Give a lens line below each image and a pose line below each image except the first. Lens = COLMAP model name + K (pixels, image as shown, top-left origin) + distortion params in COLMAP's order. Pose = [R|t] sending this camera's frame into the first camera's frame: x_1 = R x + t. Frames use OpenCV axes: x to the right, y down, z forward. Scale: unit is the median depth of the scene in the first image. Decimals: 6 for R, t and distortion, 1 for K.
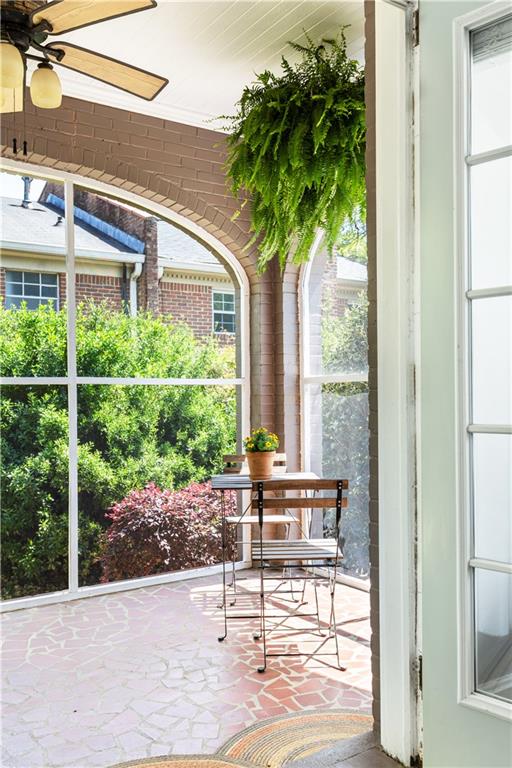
lens RADIAL K [[682.3, 0, 256.4], [0, 682.3, 400.3], [0, 0, 1]] dist [0.002731, 0.004343]
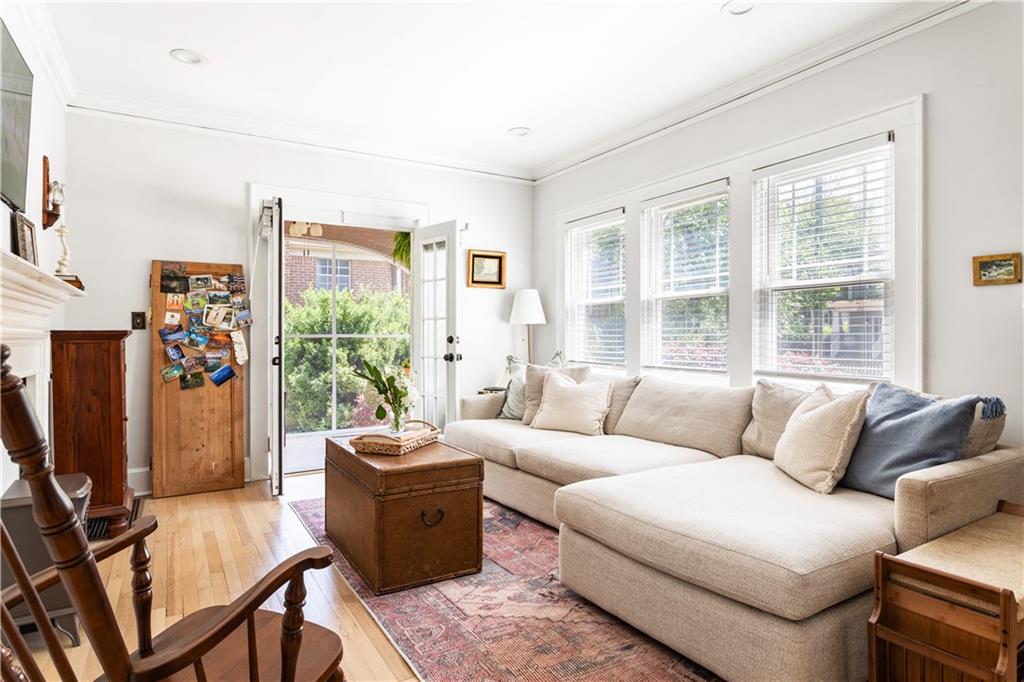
lens RADIAL K [[563.2, 0, 512.0], [0, 563.2, 341.0], [0, 0, 1]] dist [-0.012577, 0.001571]
pose [[0.999271, 0.010282, -0.036770, 0.237108], [-0.010124, 0.999939, 0.004478, -0.016699], [0.036814, -0.004103, 0.999314, -0.507825]]
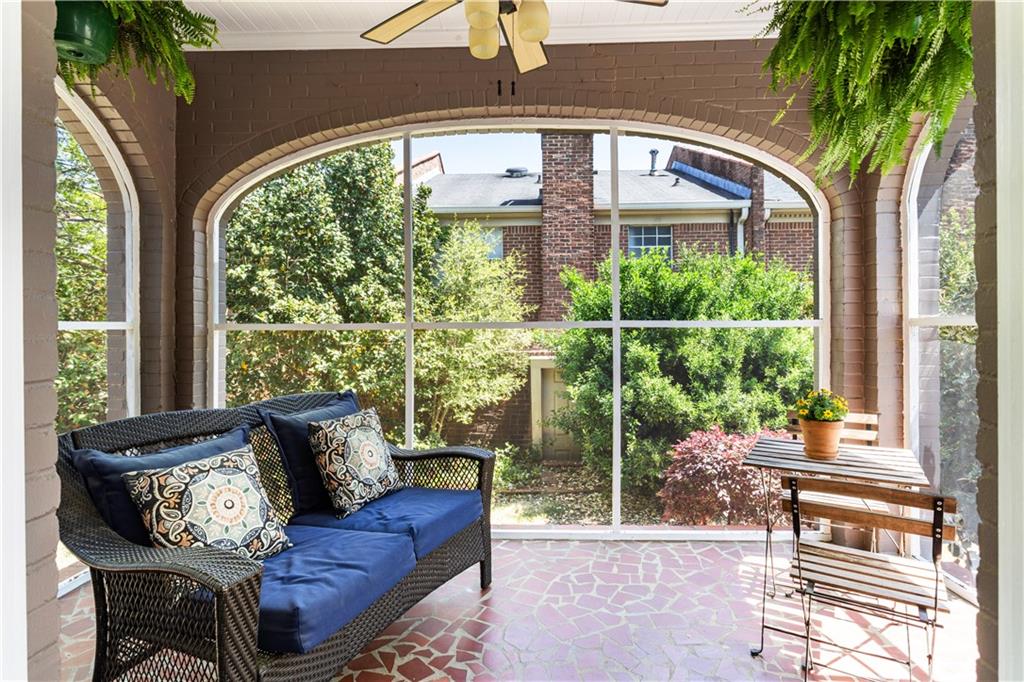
lens RADIAL K [[523.6, 0, 511.4], [0, 523.6, 326.2], [0, 0, 1]] dist [-0.002828, 0.000696]
pose [[0.808047, 0.005367, -0.589094, 0.039667], [-0.005687, 0.999983, 0.001310, -0.016250], [0.589091, 0.002292, 0.808064, 0.176170]]
